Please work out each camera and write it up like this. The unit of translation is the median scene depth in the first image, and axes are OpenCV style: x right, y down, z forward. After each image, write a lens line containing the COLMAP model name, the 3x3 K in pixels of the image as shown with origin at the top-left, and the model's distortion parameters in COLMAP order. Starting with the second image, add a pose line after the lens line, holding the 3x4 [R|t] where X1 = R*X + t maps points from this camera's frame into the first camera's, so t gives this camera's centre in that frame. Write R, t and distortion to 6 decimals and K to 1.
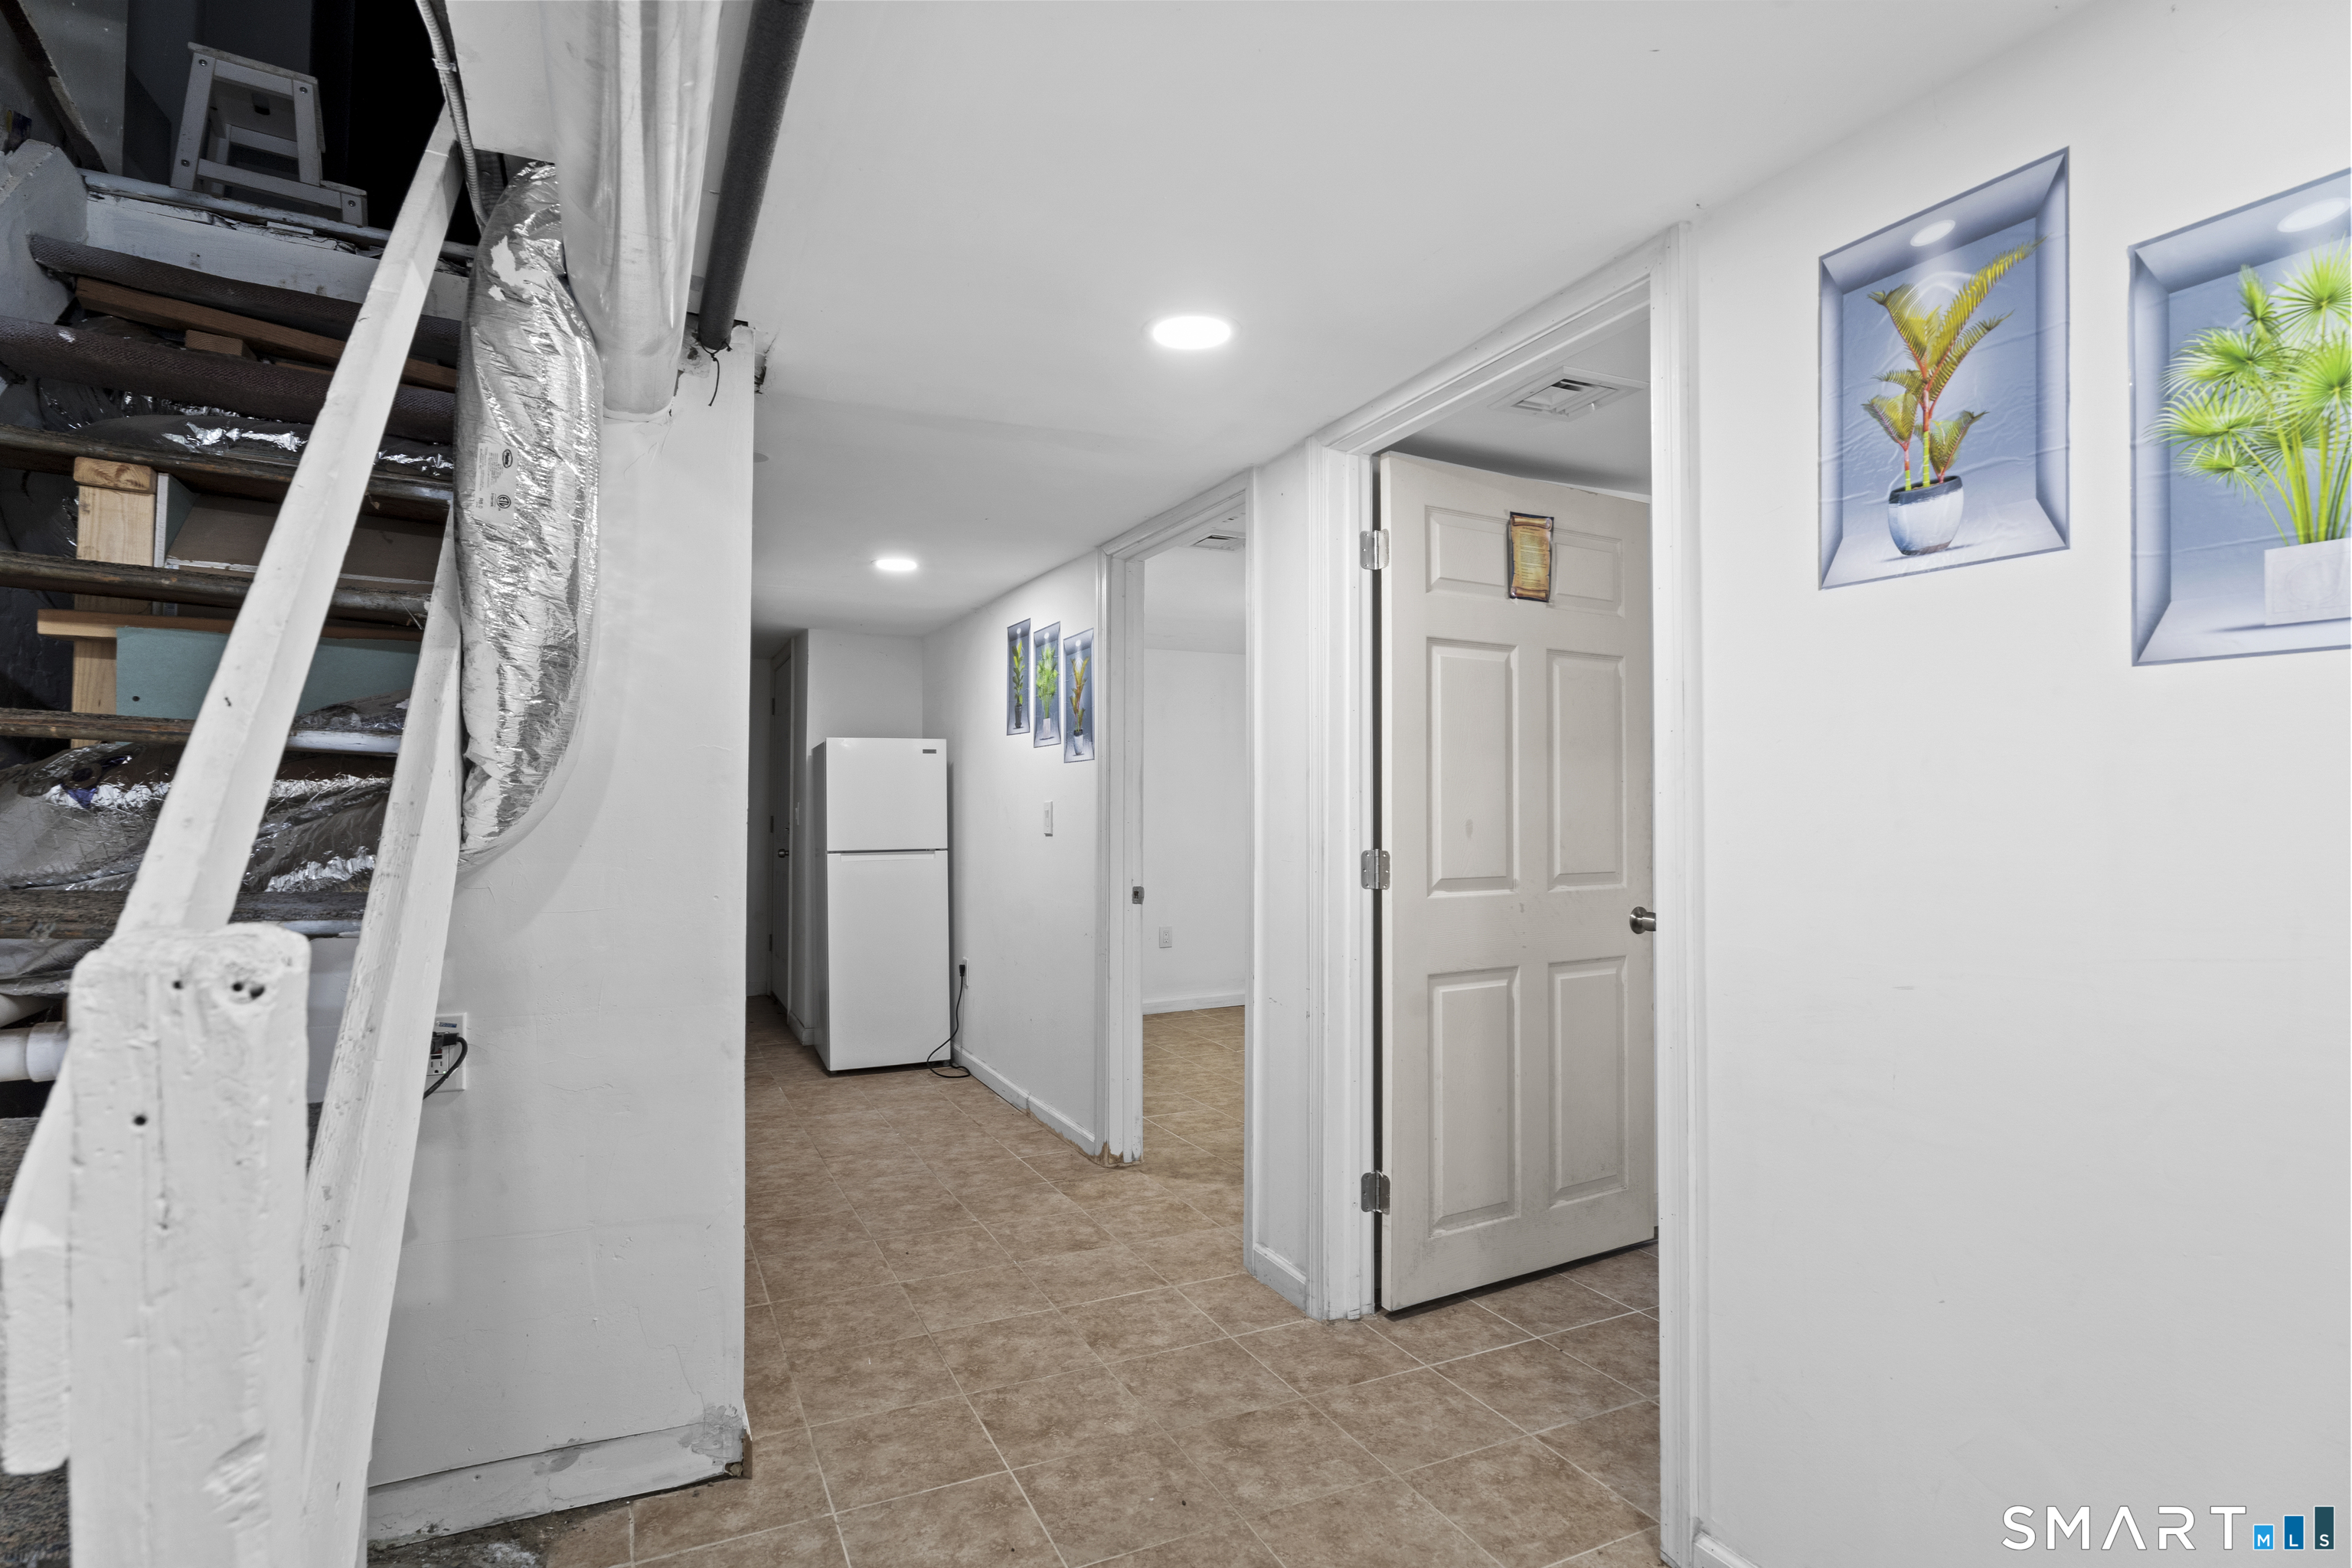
lens RADIAL K [[1158.8, 0, 1182.6], [0, 1158.8, 788.6], [0, 0, 1]] dist [-0.003360, -0.000127]
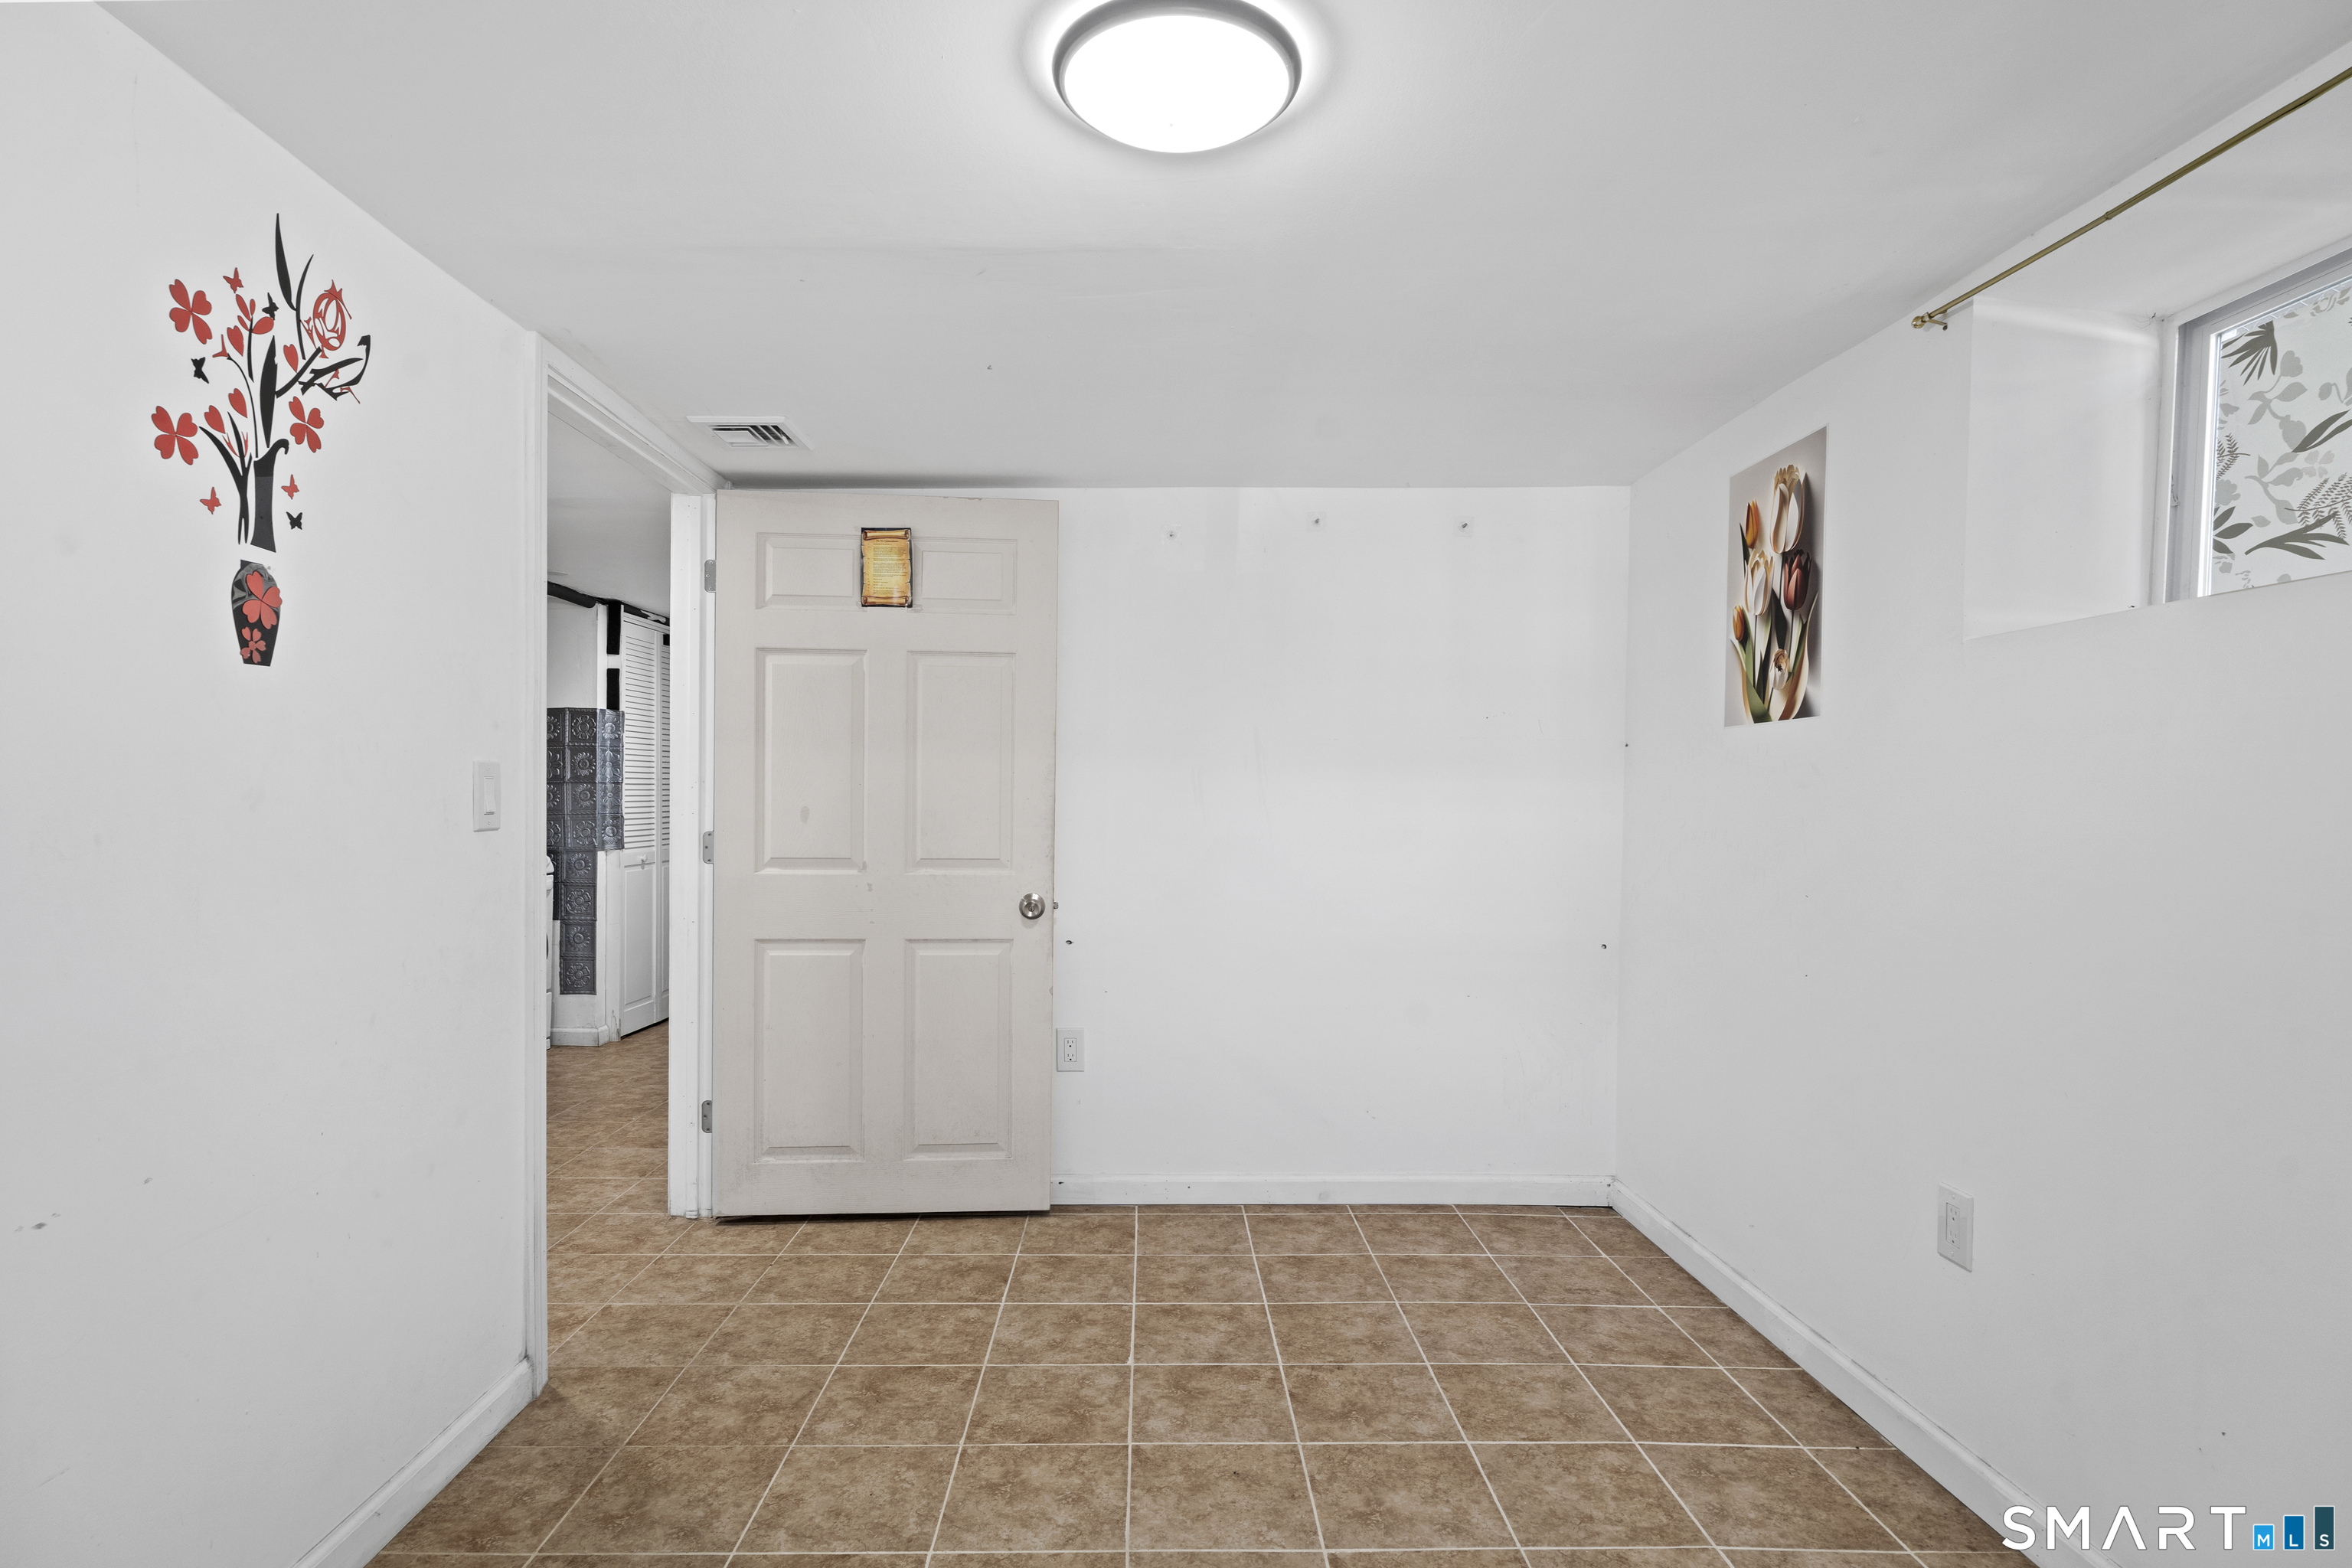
lens RADIAL K [[1205.4, 0, 1184.1], [0, 1205.4, 802.4], [0, 0, 1]] dist [-0.015178, 0.003746]
pose [[0.912838, 0.014105, -0.408079, 1.039148], [-0.002564, 0.999581, 0.028815, -0.011803], [0.408315, -0.025257, 0.912492, 0.073010]]
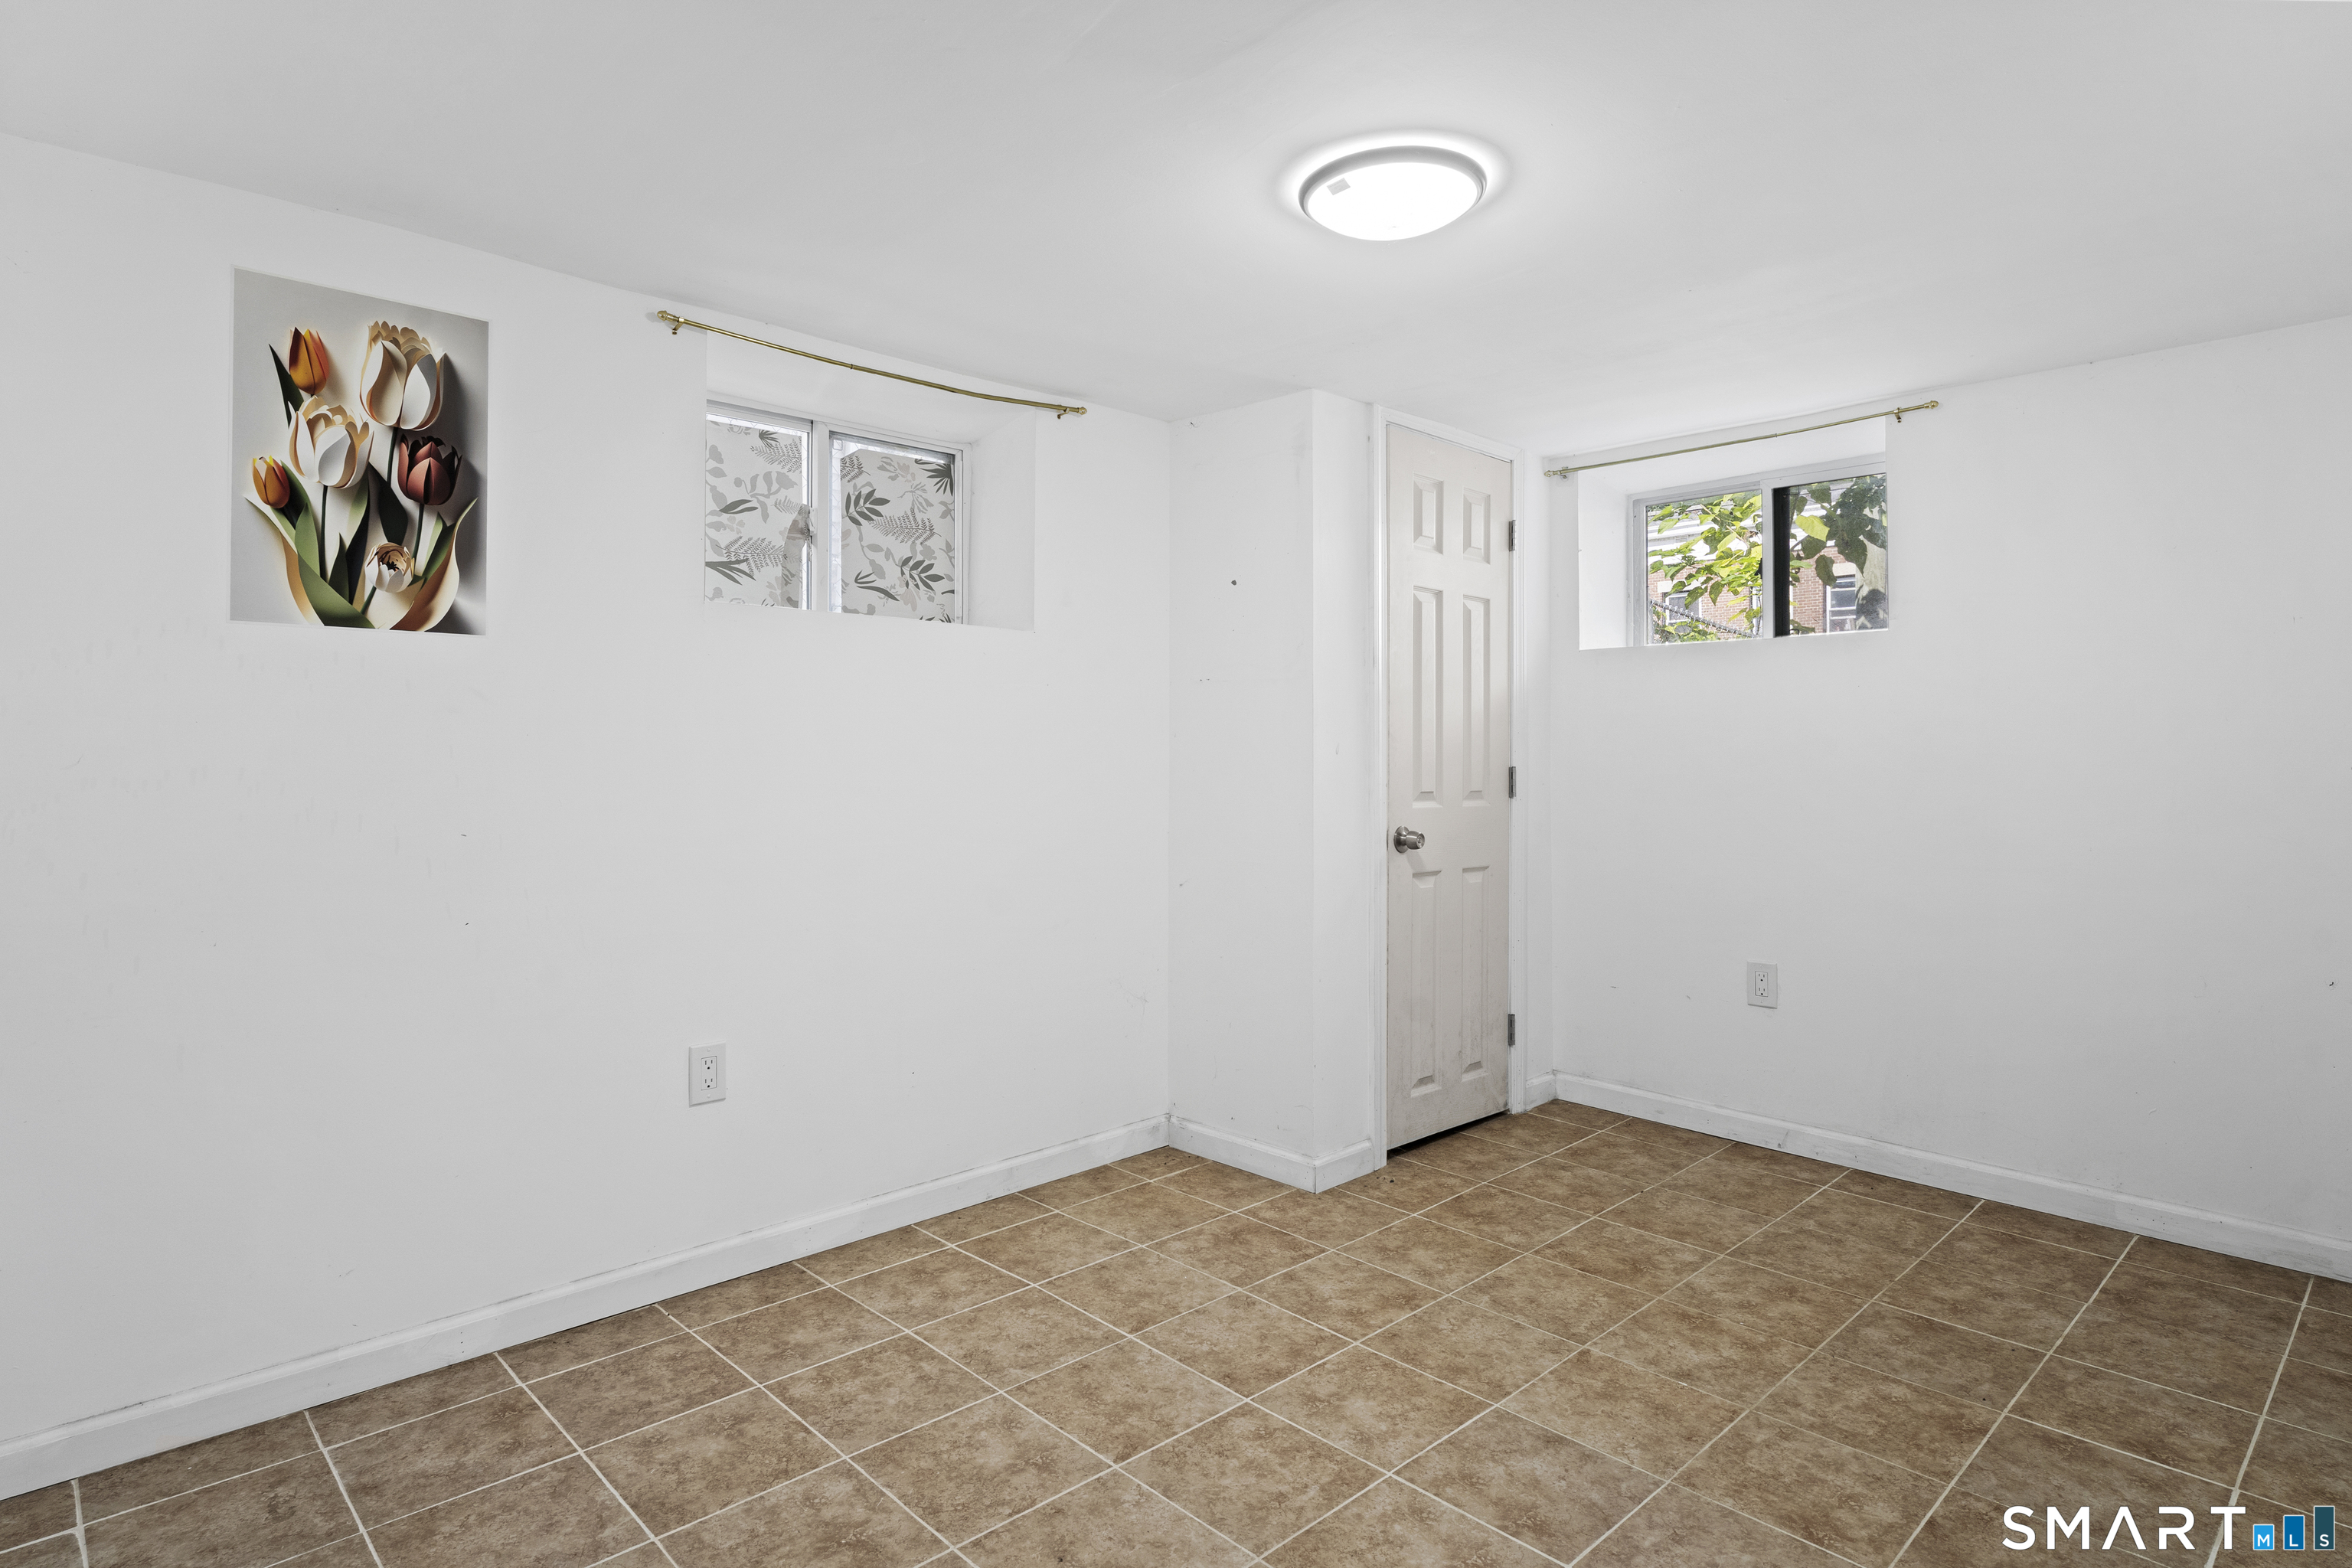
lens RADIAL K [[1205.4, 0, 1148.1], [0, 1205.4, 744.9], [0, 0, 1]] dist [-0.015178, 0.003746]
pose [[-0.280094, 0.009755, 0.959923, -5.546950], [-0.022242, 0.999614, -0.016648, 0.287799], [-0.959715, -0.026014, -0.279769, 6.343700]]
